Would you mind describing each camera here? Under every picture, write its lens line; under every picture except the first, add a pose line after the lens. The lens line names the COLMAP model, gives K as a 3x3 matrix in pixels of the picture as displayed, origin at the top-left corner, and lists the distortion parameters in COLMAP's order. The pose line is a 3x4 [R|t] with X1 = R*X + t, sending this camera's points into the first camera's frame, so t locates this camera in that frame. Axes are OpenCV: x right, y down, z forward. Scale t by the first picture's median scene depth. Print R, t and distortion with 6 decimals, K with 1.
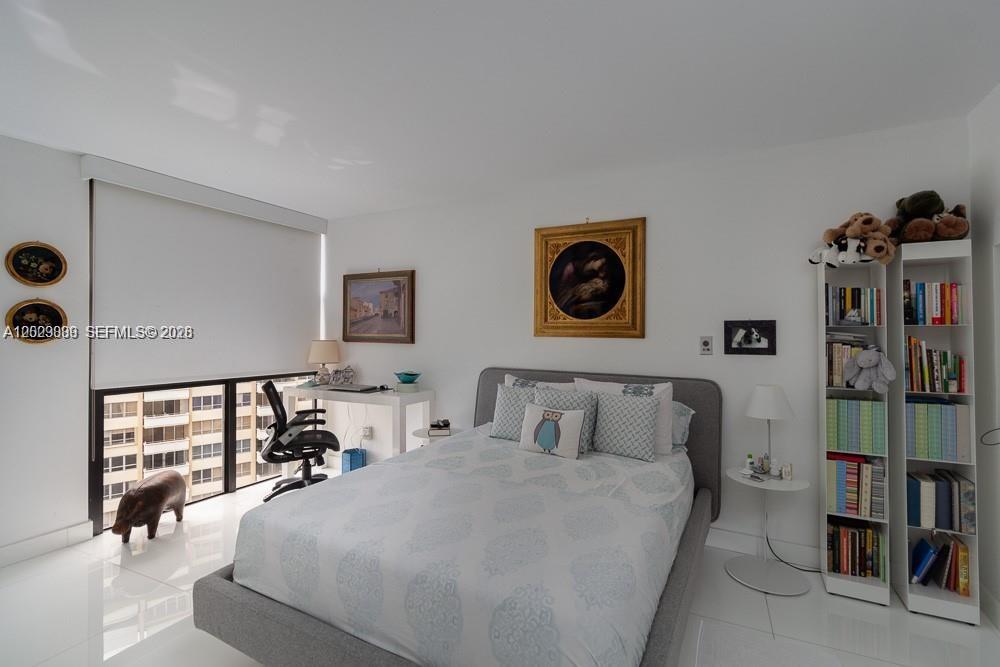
lens RADIAL K [[469.5, 0, 500.7], [0, 469.5, 326.5], [0, 0, 1]] dist [-0.002577, 0.000016]
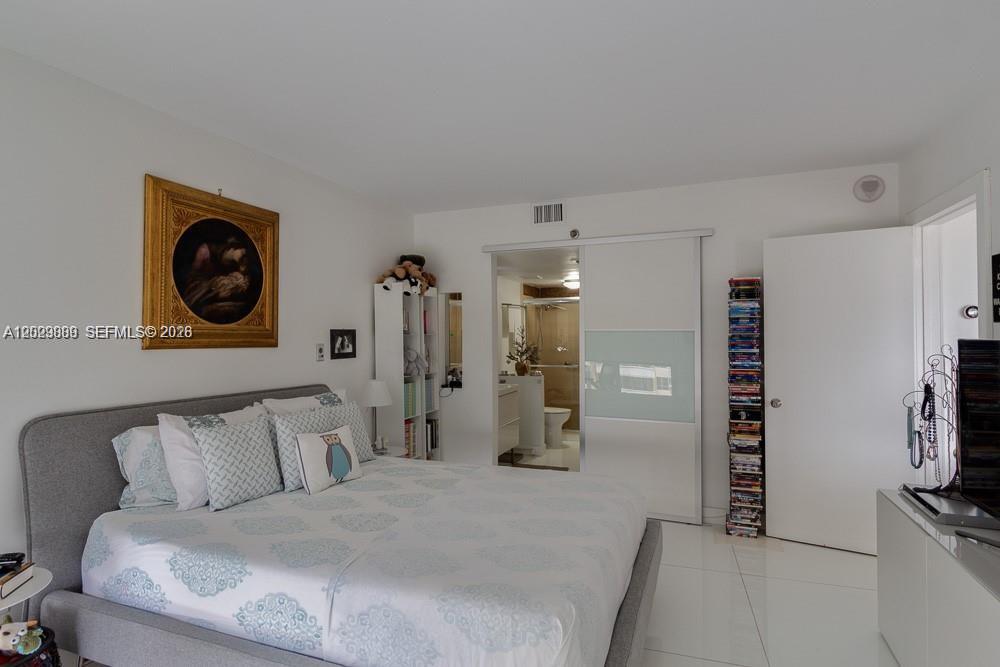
lens RADIAL K [[520.8, 0, 499.4], [0, 520.8, 335.1], [0, 0, 1]] dist [-0.005969, 0.000517]
pose [[-0.129846, 0.001354, 0.991533, -0.714706], [-0.005427, 0.999983, -0.002077, 0.001441], [-0.991519, -0.005651, -0.129836, 0.682095]]
